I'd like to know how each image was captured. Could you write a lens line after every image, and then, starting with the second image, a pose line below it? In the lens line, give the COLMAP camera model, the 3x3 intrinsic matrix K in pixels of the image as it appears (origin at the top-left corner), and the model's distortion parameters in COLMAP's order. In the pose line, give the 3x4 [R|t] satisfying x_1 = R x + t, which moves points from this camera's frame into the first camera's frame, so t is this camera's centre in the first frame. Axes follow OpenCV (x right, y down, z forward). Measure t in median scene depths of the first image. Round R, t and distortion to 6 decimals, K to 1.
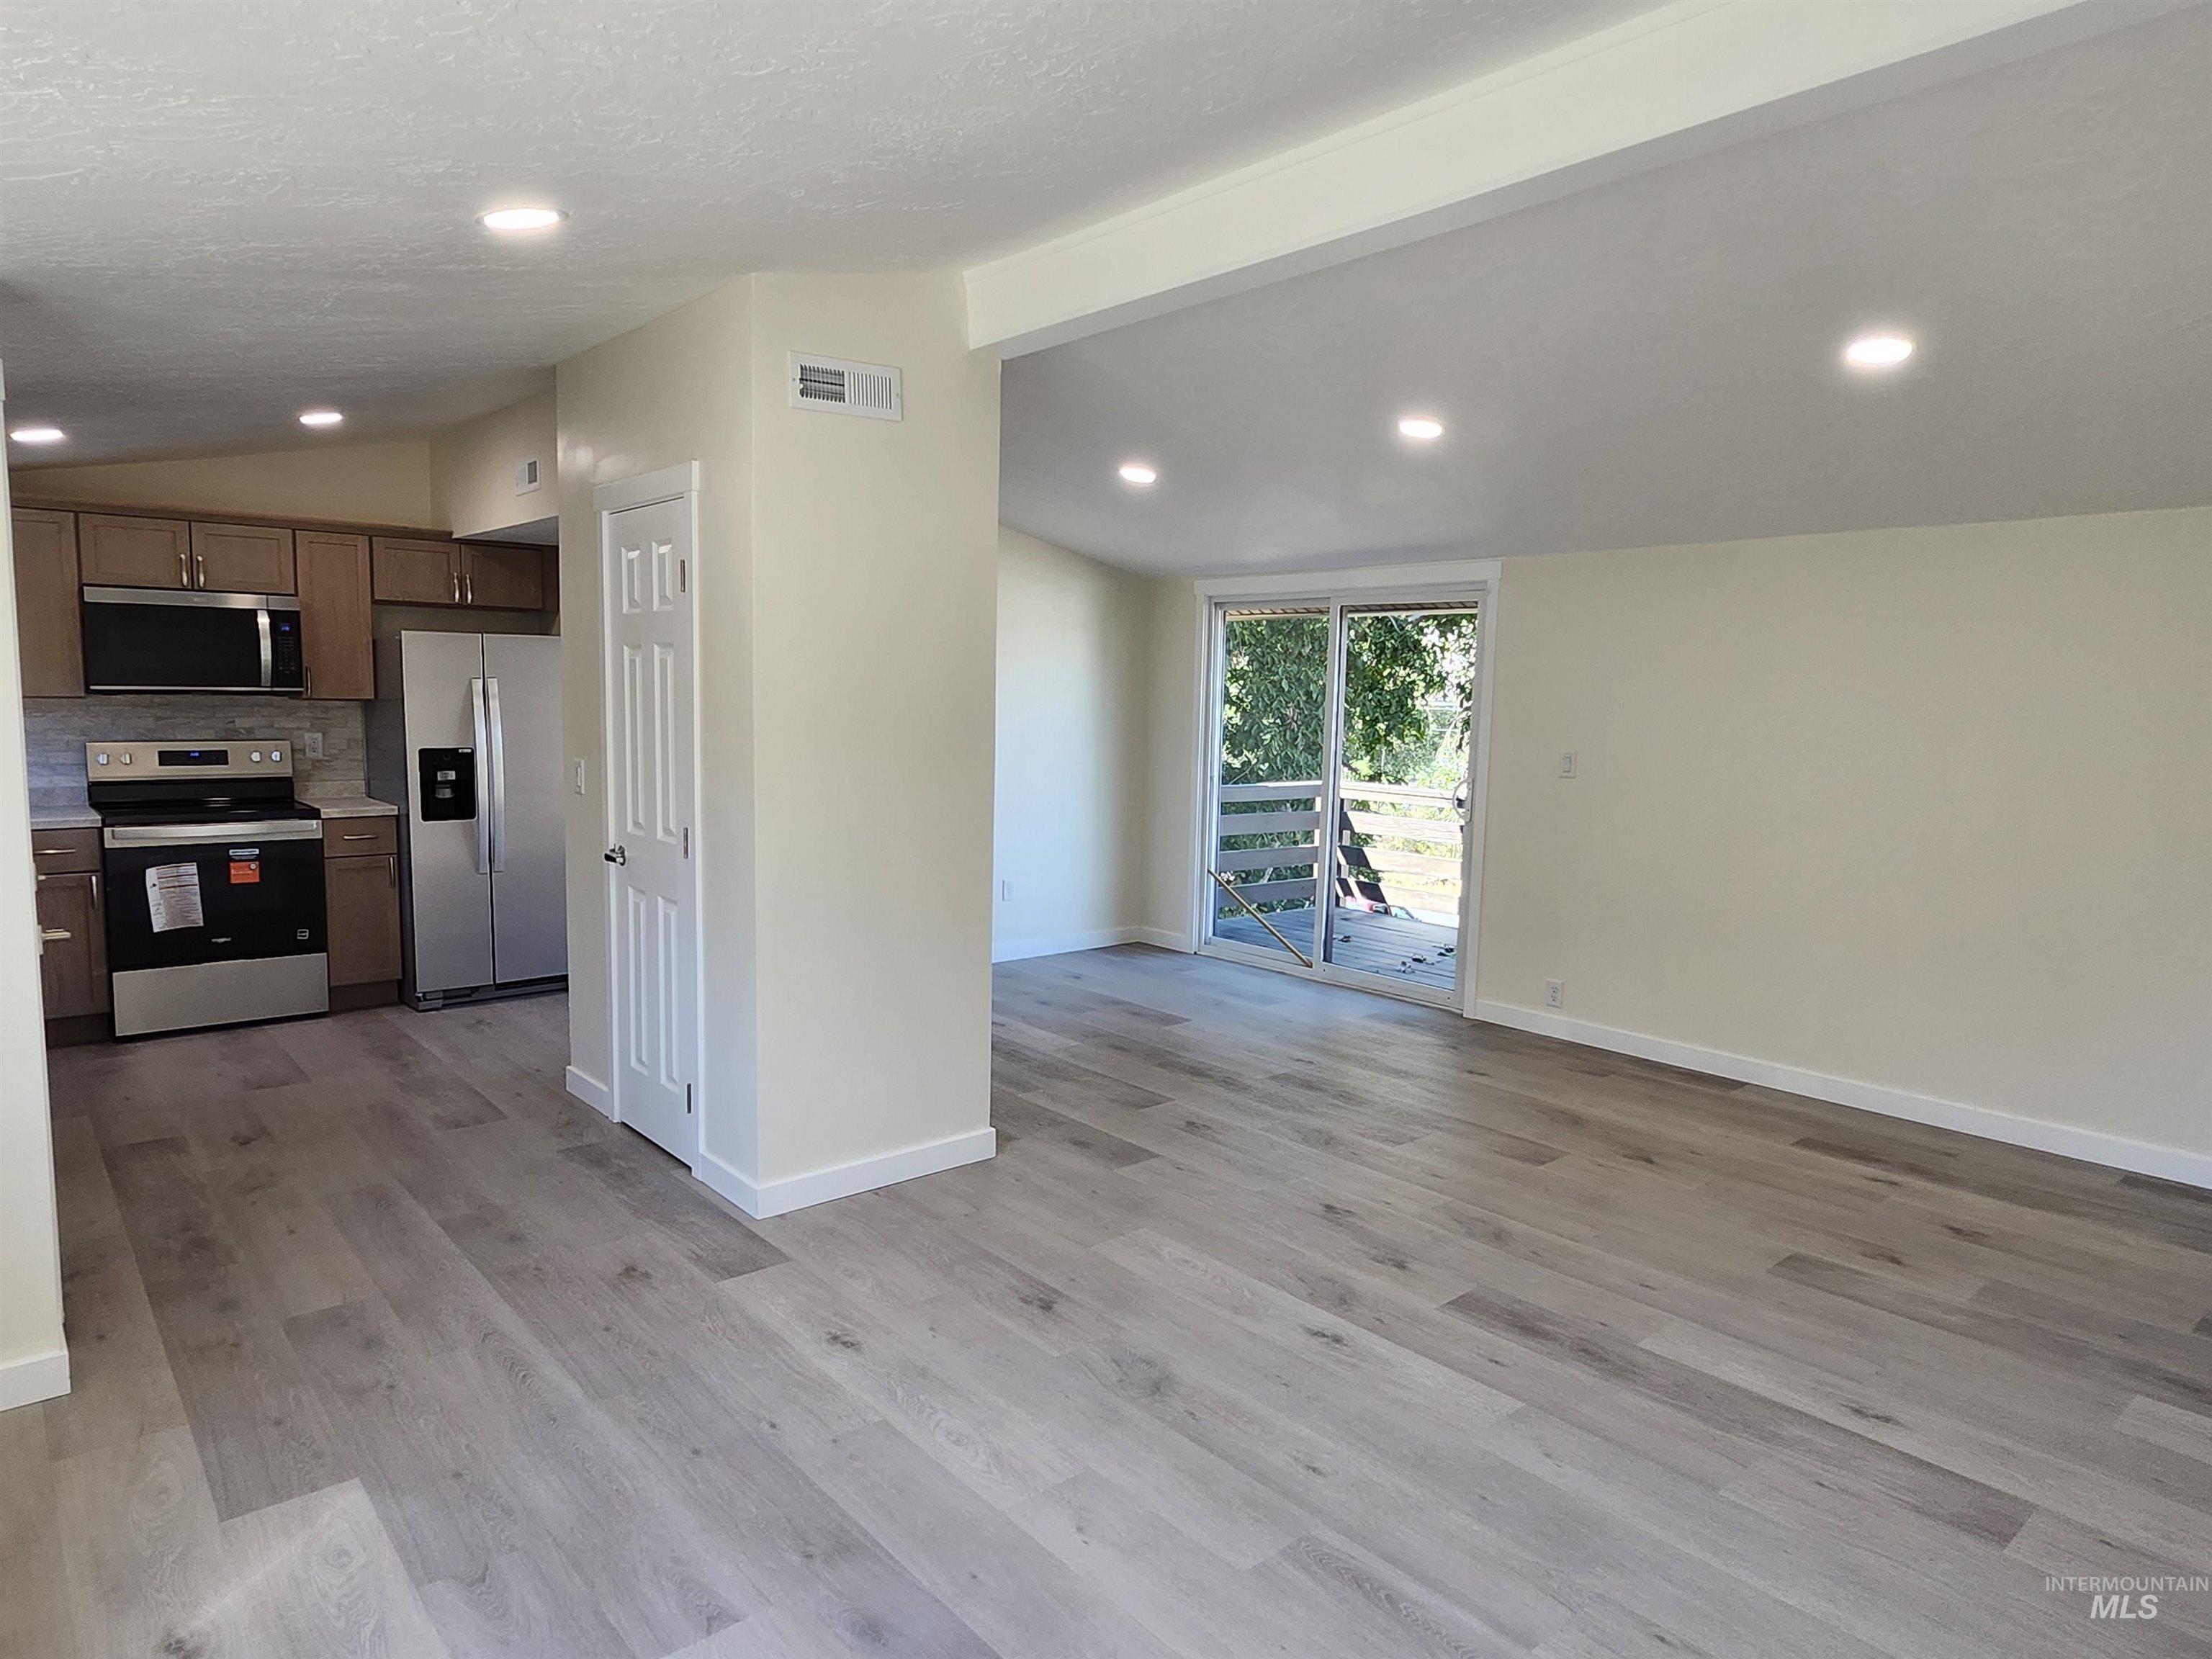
lens RADIAL K [[1329.1, 0, 1102.2], [0, 1329.1, 830.7], [0, 0, 1]] dist [0.002659, -0.002574]
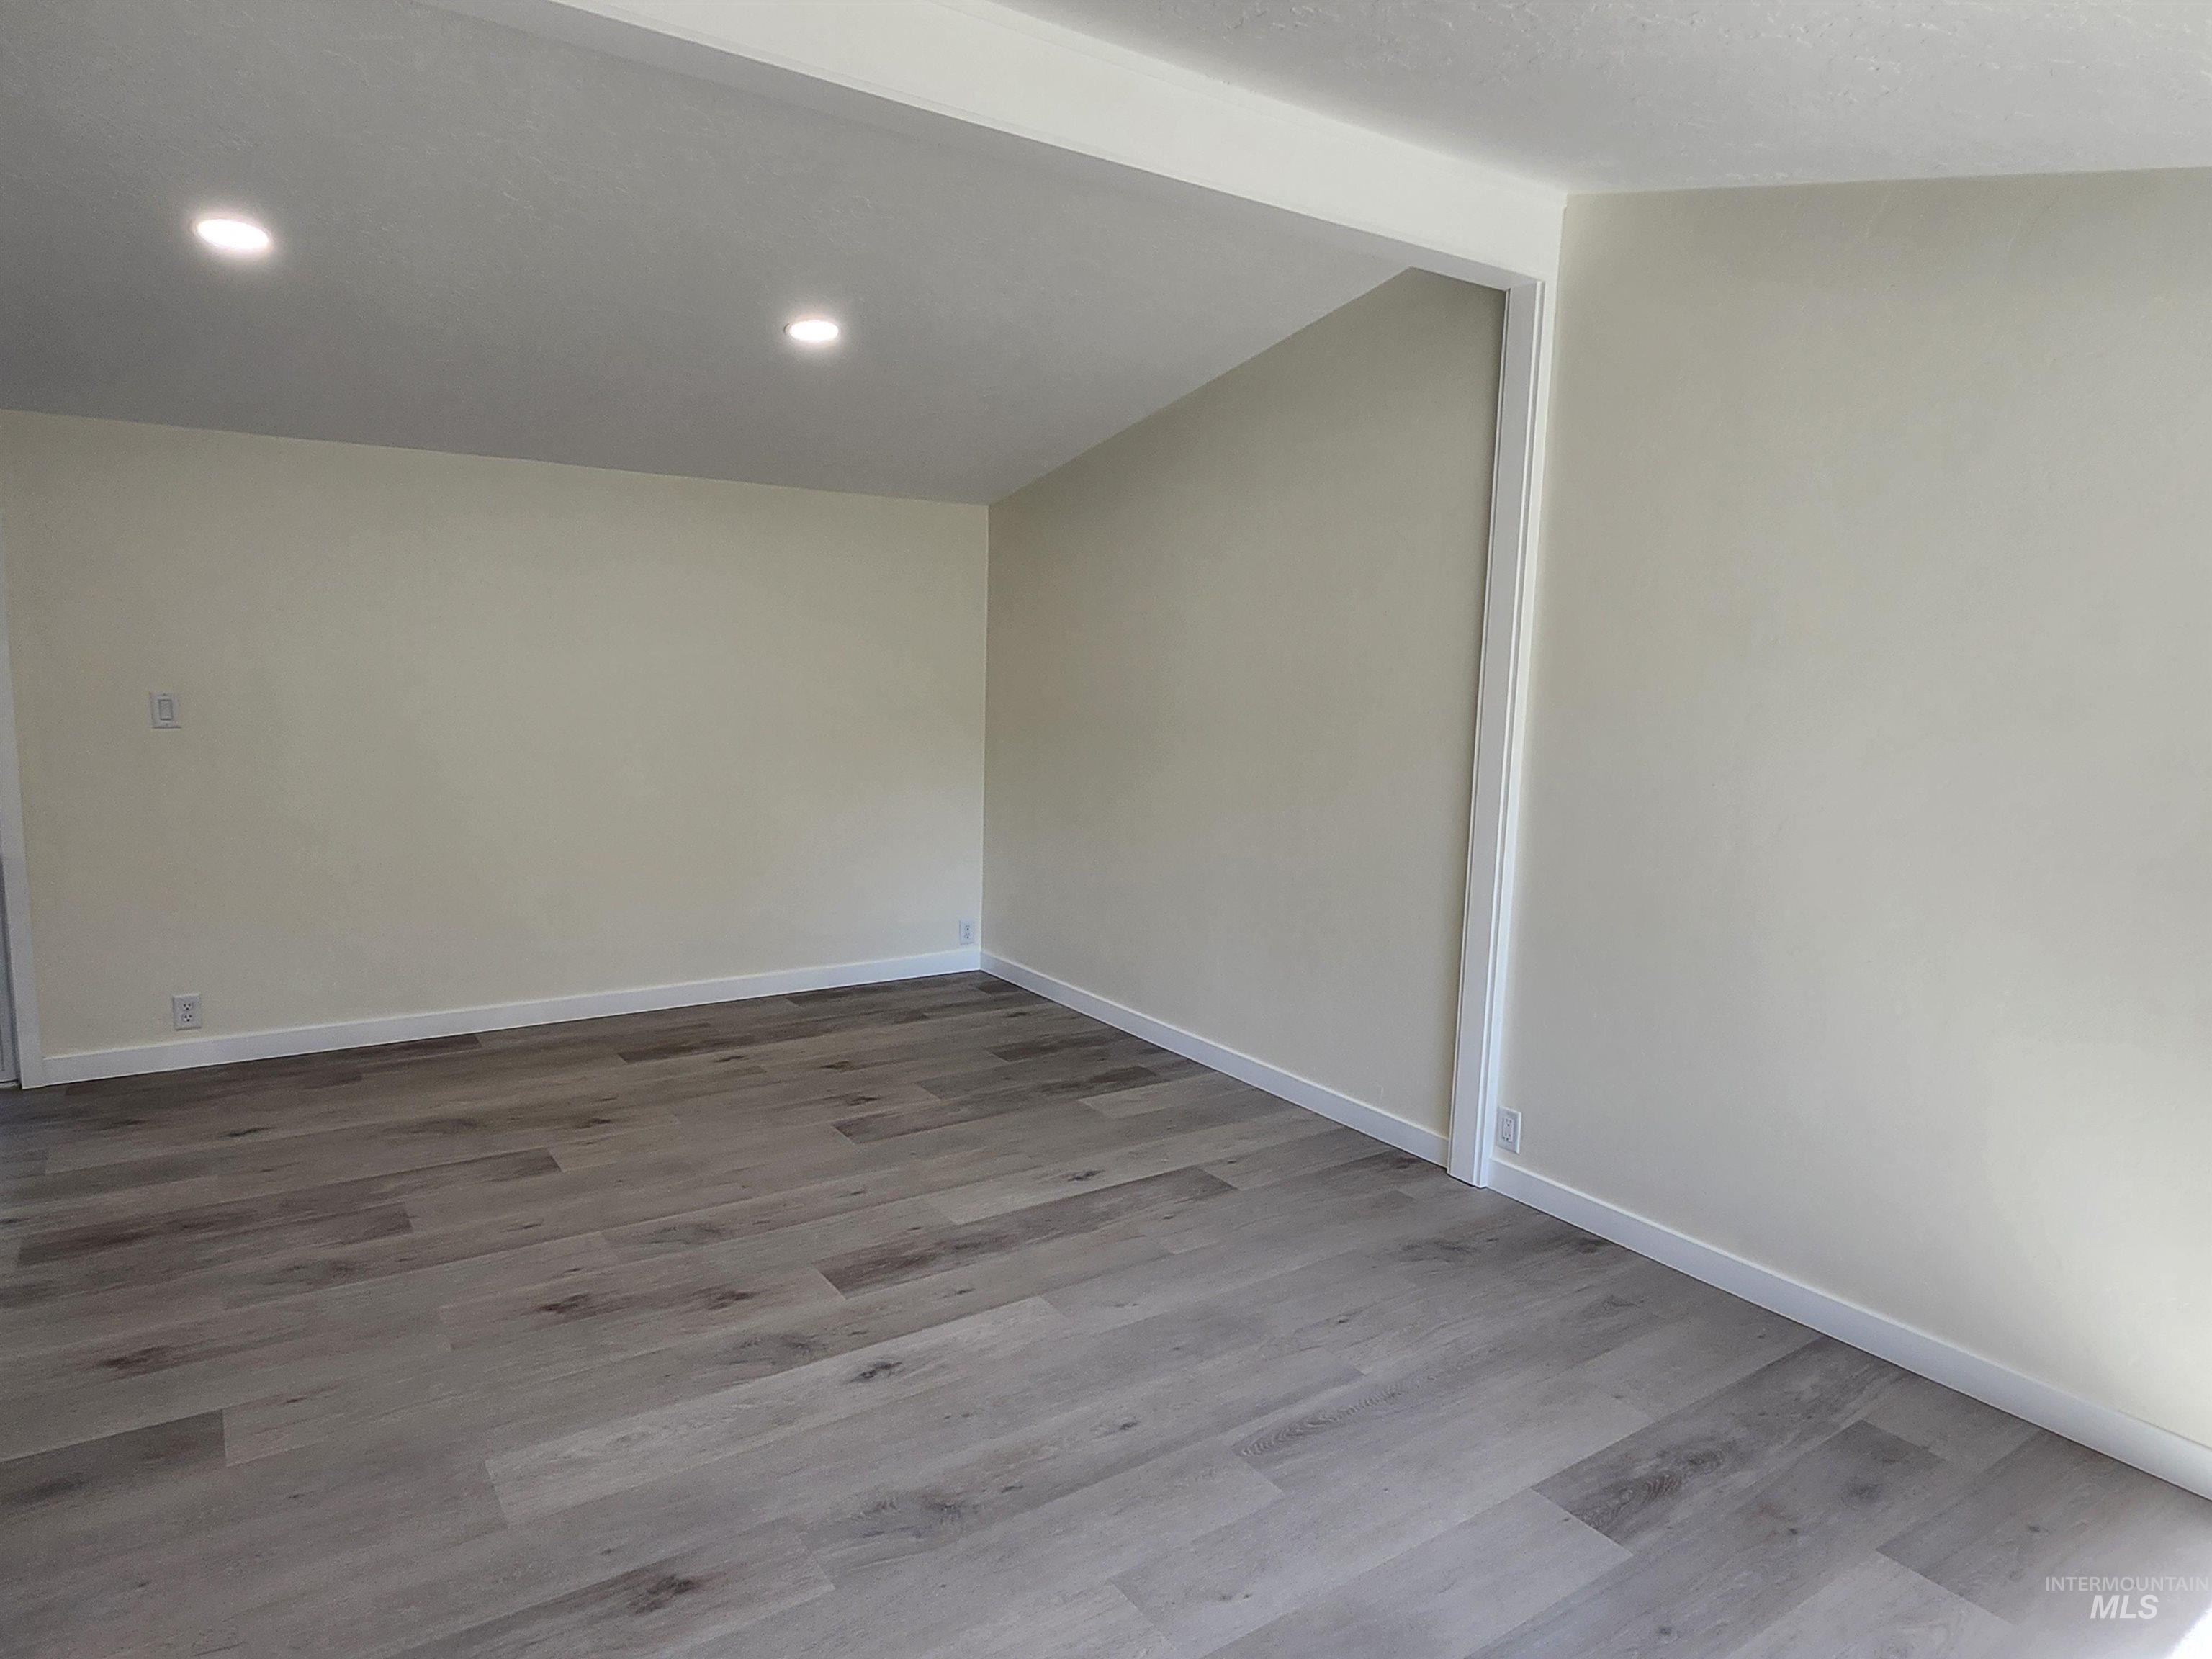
lens RADIAL K [[1329.1, 0, 1101.5], [0, 1329.1, 835.1], [0, 0, 1]] dist [0.002659, -0.002574]
pose [[0.106376, -0.153861, 0.982350, -0.532233], [0.075975, 0.986325, 0.146257, -0.077859], [-0.991419, 0.059076, 0.116611, 0.606916]]
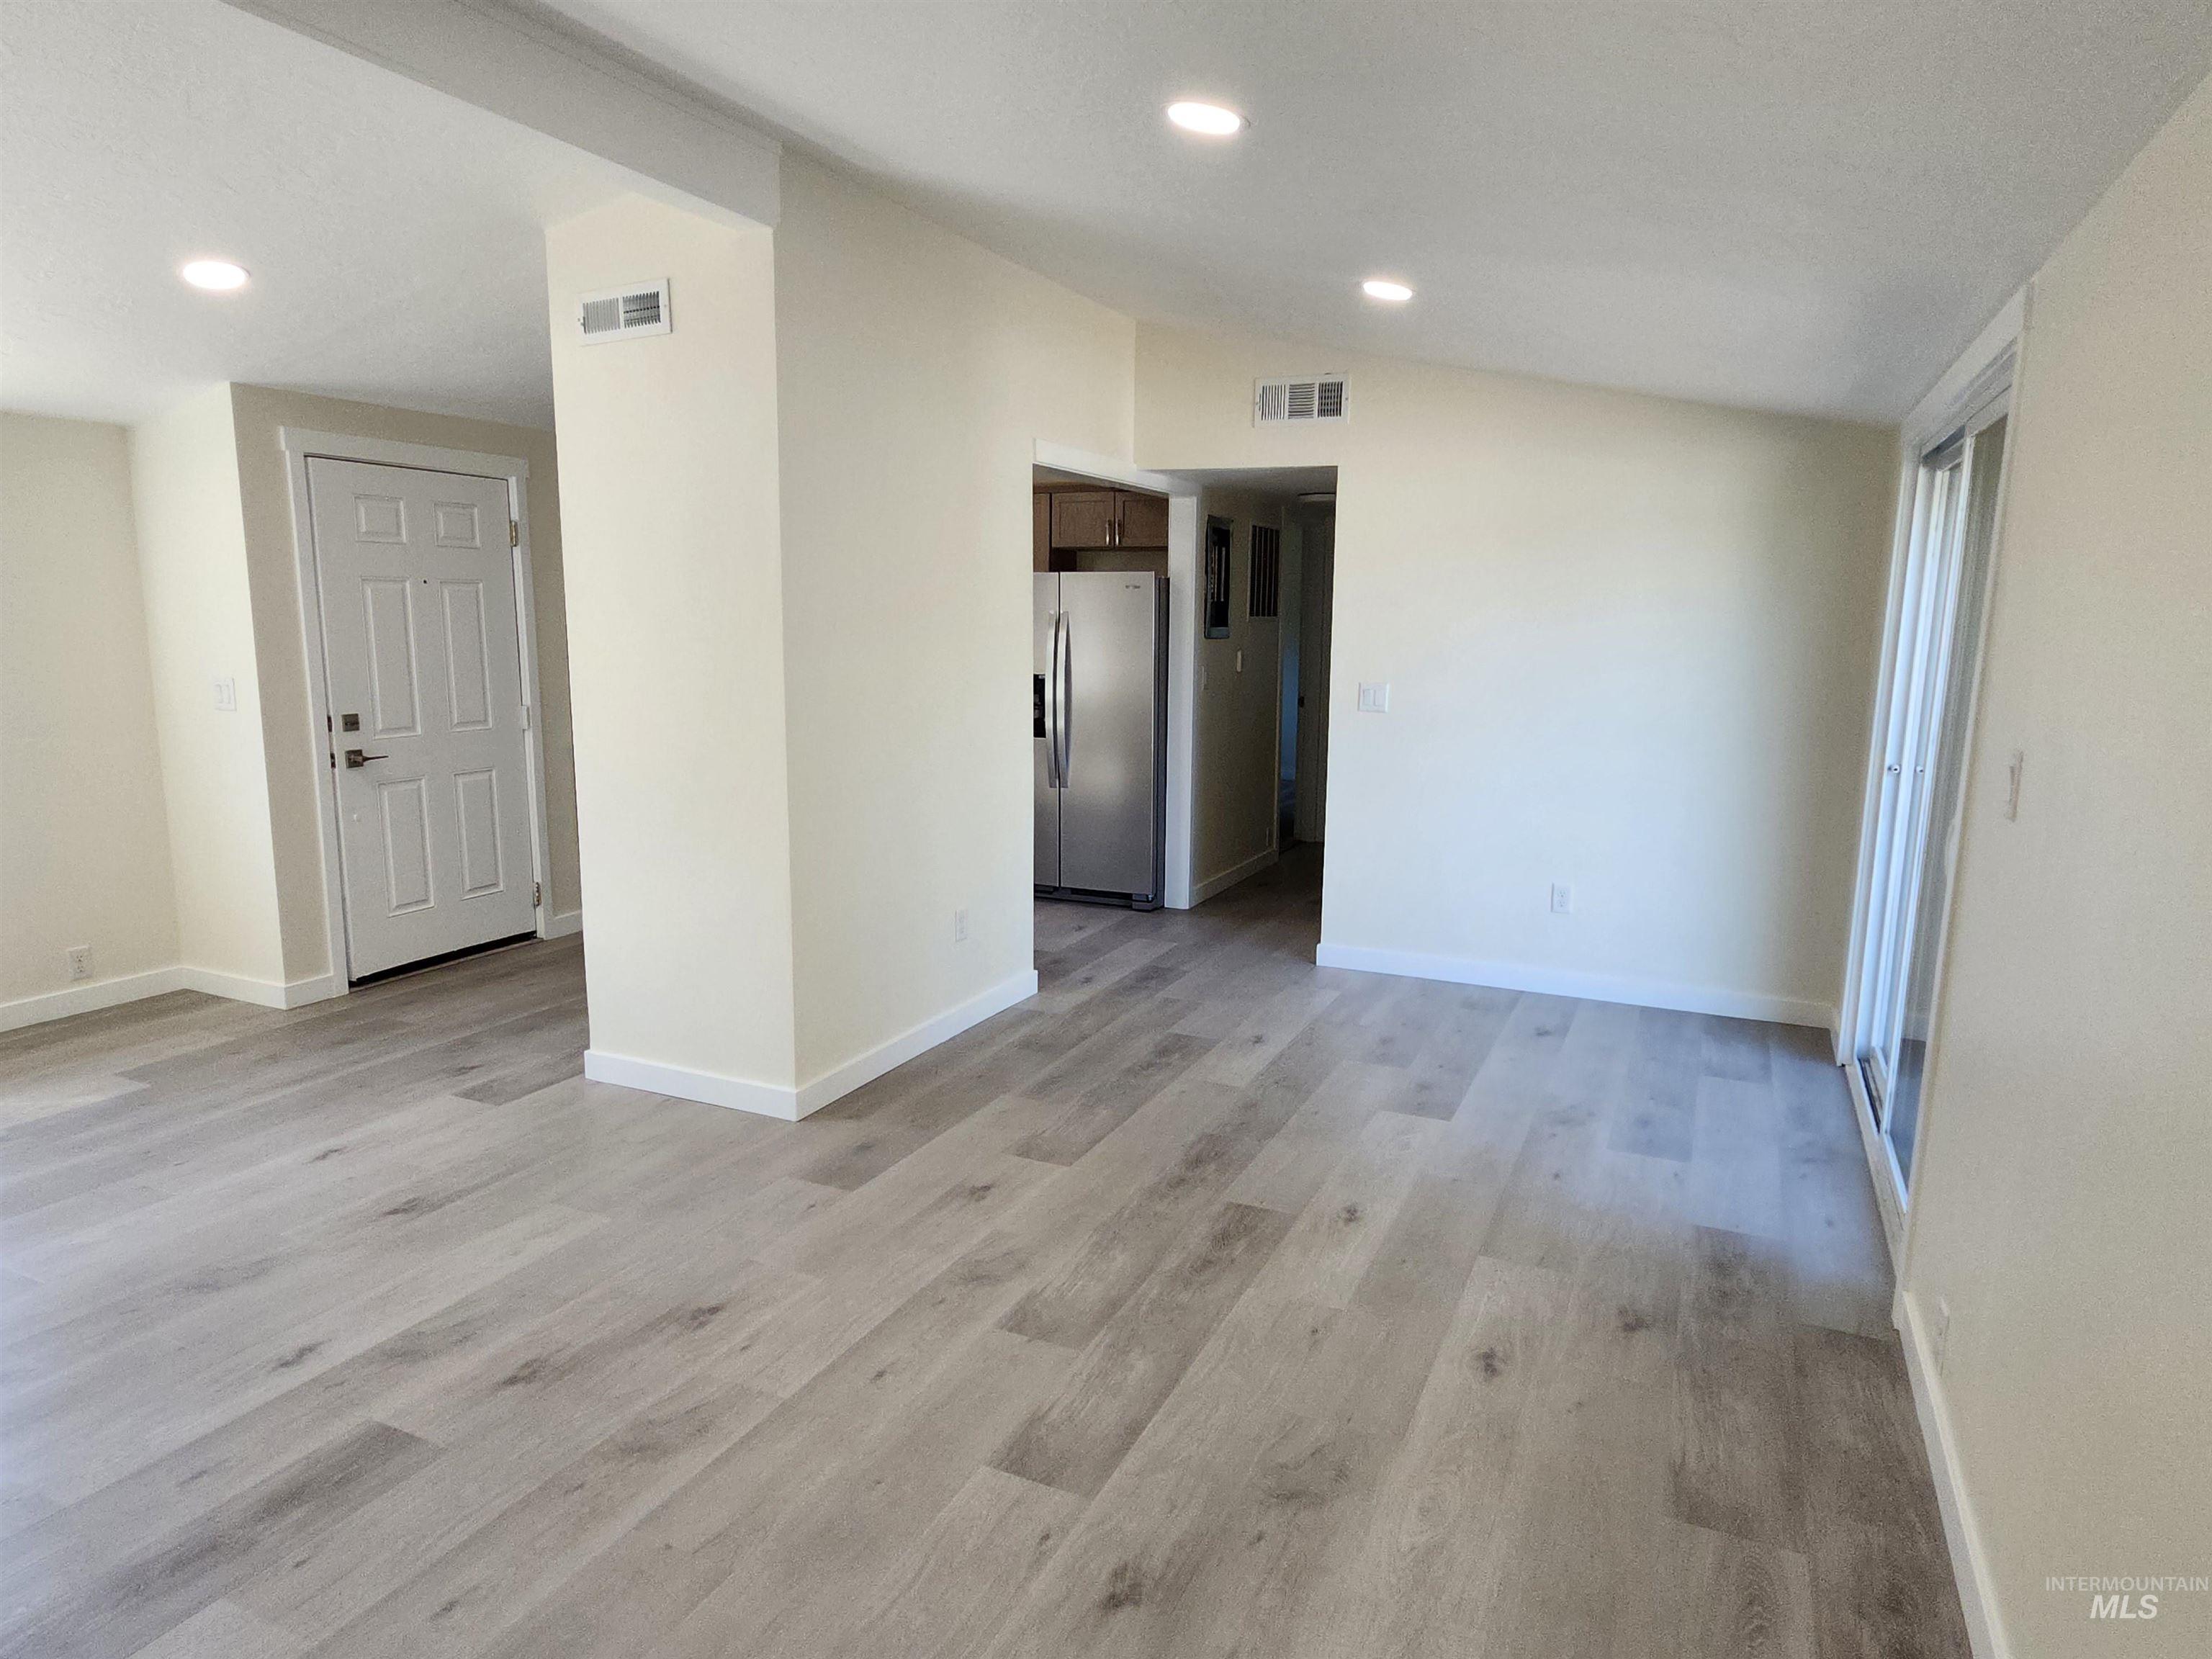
lens RADIAL K [[1329.1, 0, 1100.1], [0, 1329.1, 832.4], [0, 0, 1]] dist [0.002659, -0.002574]
pose [[0.408797, 0.132738, -0.902921, 0.926778], [-0.100981, 0.989870, 0.099802, -0.075070], [0.907022, 0.050379, 0.418059, 0.915929]]
